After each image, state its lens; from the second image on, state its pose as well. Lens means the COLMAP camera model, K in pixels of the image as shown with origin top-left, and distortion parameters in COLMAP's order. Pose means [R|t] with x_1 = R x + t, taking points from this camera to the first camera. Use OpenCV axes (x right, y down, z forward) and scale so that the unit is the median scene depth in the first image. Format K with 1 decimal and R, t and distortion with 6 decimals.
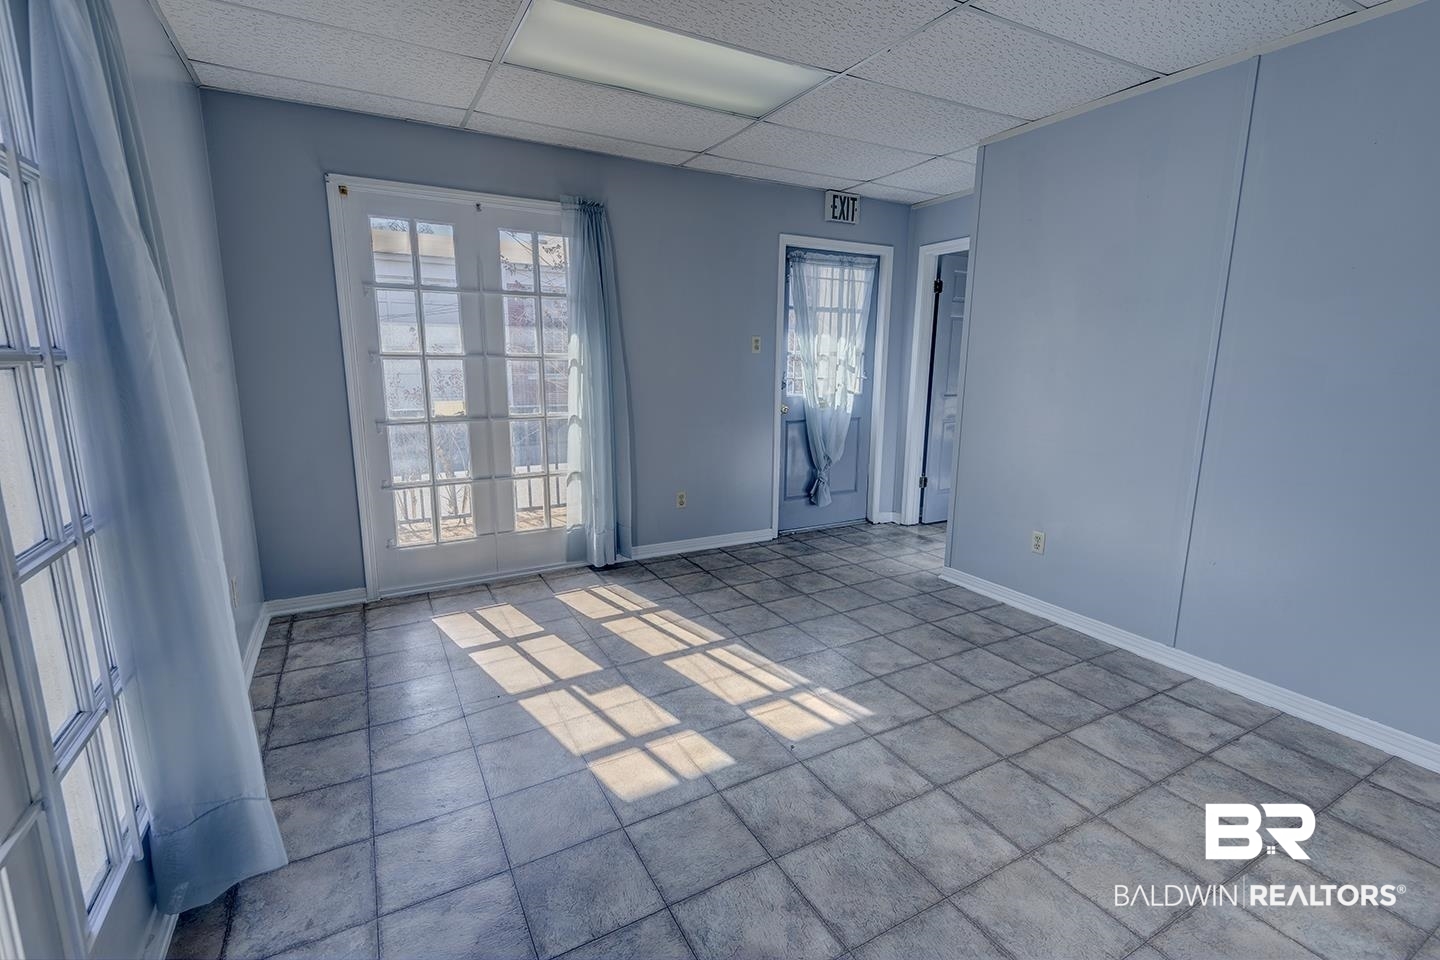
lens RADIAL K [[649.7, 0, 723.2], [0, 649.7, 479.8], [0, 0, 1]] dist [0.027734, -0.007603]
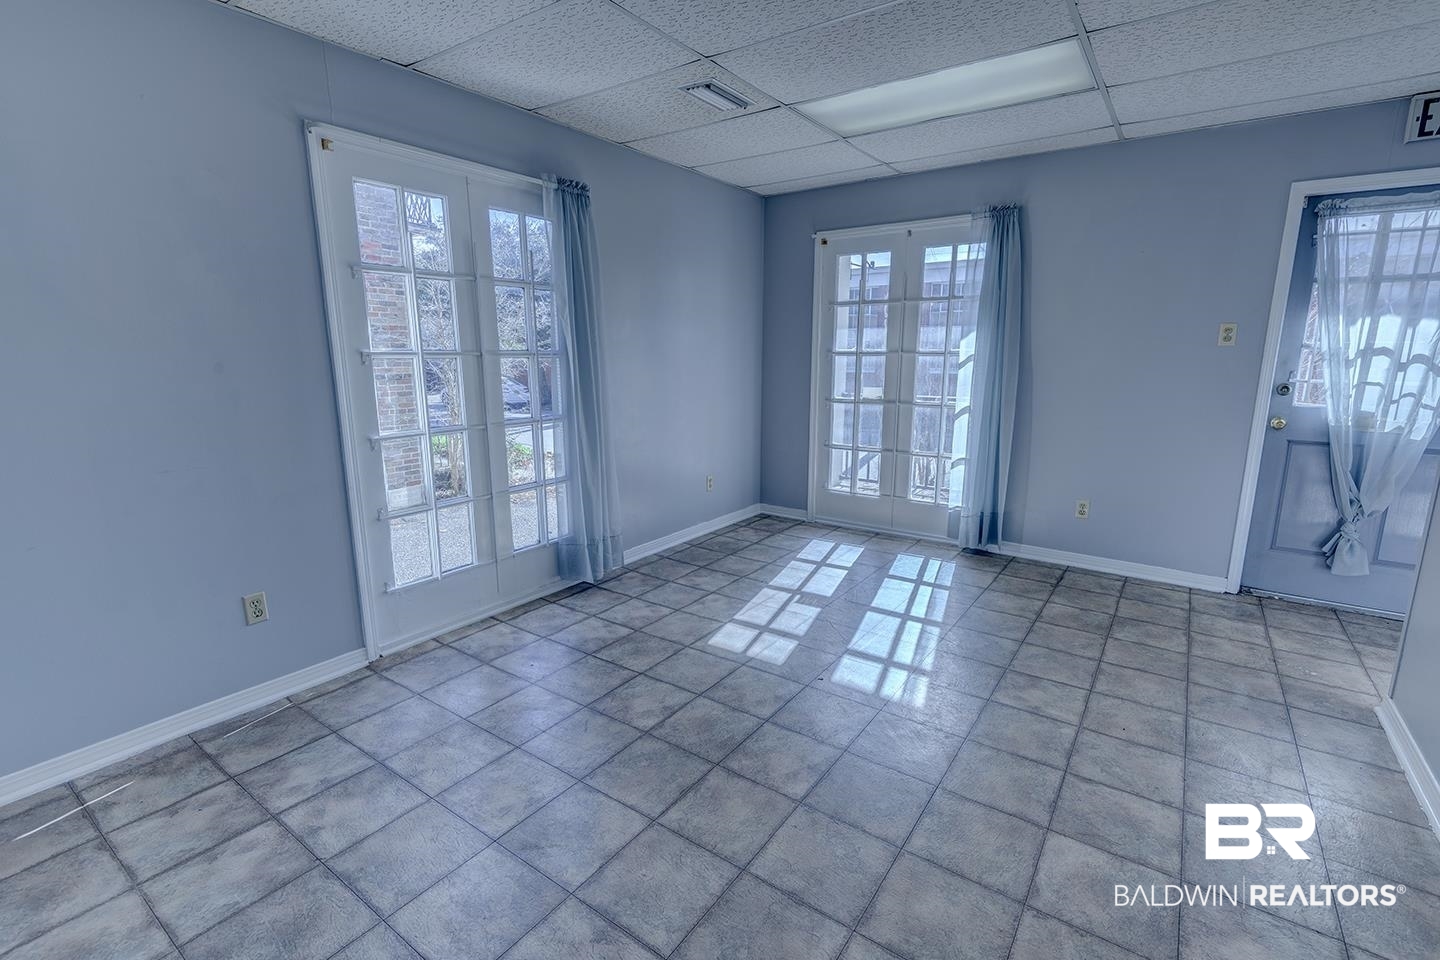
lens RADIAL K [[649.7, 0, 725.8], [0, 649.7, 481.1], [0, 0, 1]] dist [0.027734, -0.007603]
pose [[0.434309, 0.173277, -0.883941, 0.674583], [-0.167612, 0.979731, 0.109701, -0.031992], [0.885032, 0.100515, 0.454549, 0.175209]]
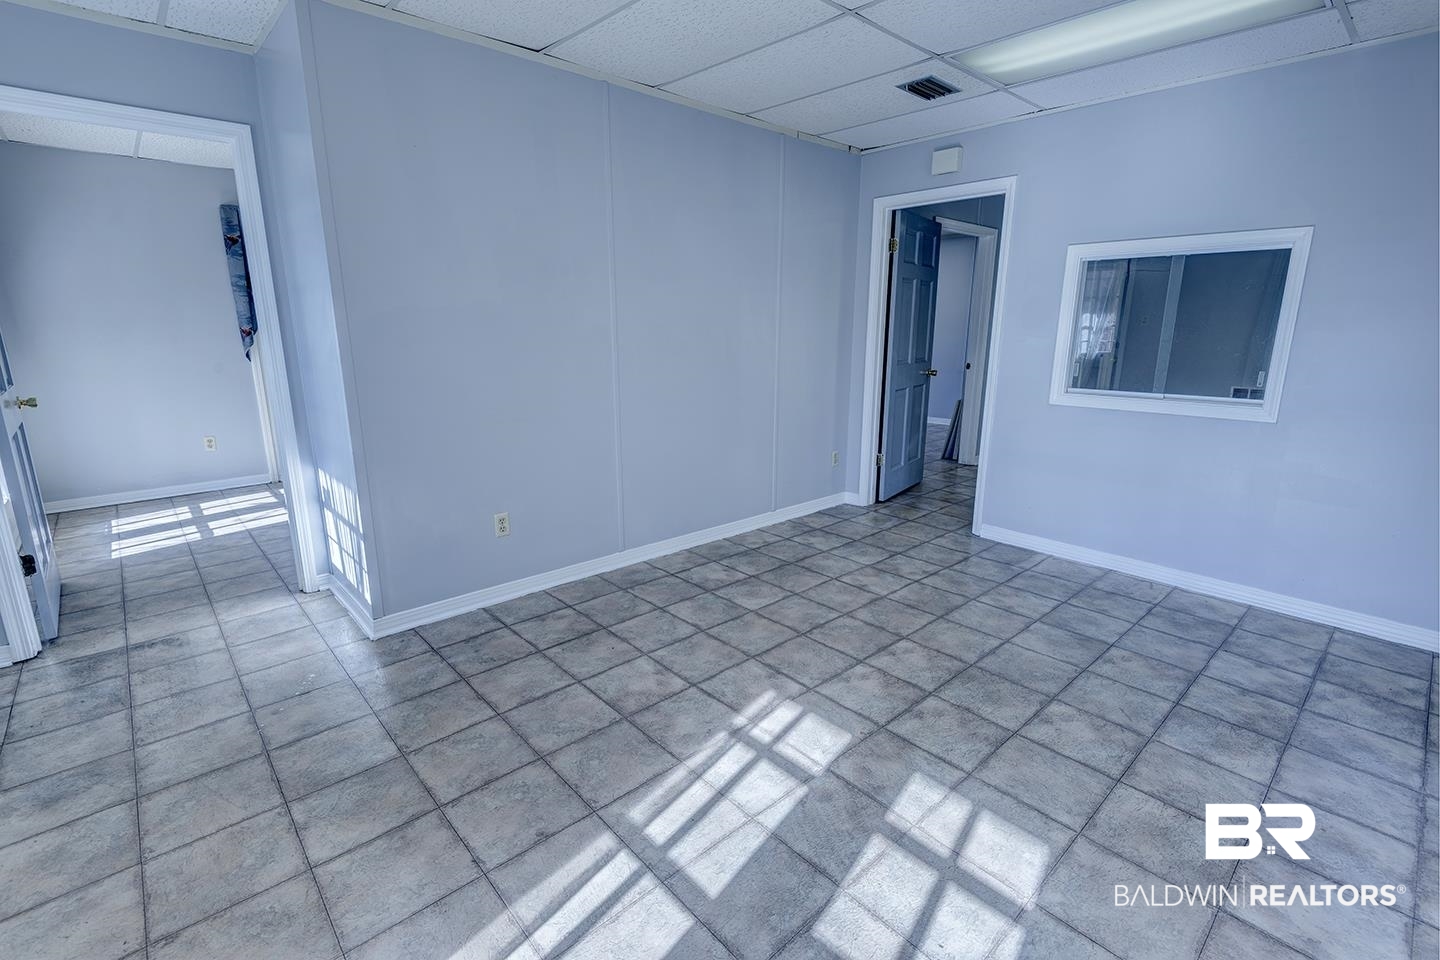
lens RADIAL K [[649.7, 0, 721.9], [0, 649.7, 476.9], [0, 0, 1]] dist [0.027734, -0.007603]
pose [[-0.236588, -0.234214, 0.942958, -0.442753], [0.171254, 0.945264, 0.277754, -0.169491], [-0.956399, 0.227198, -0.183528, 0.853754]]
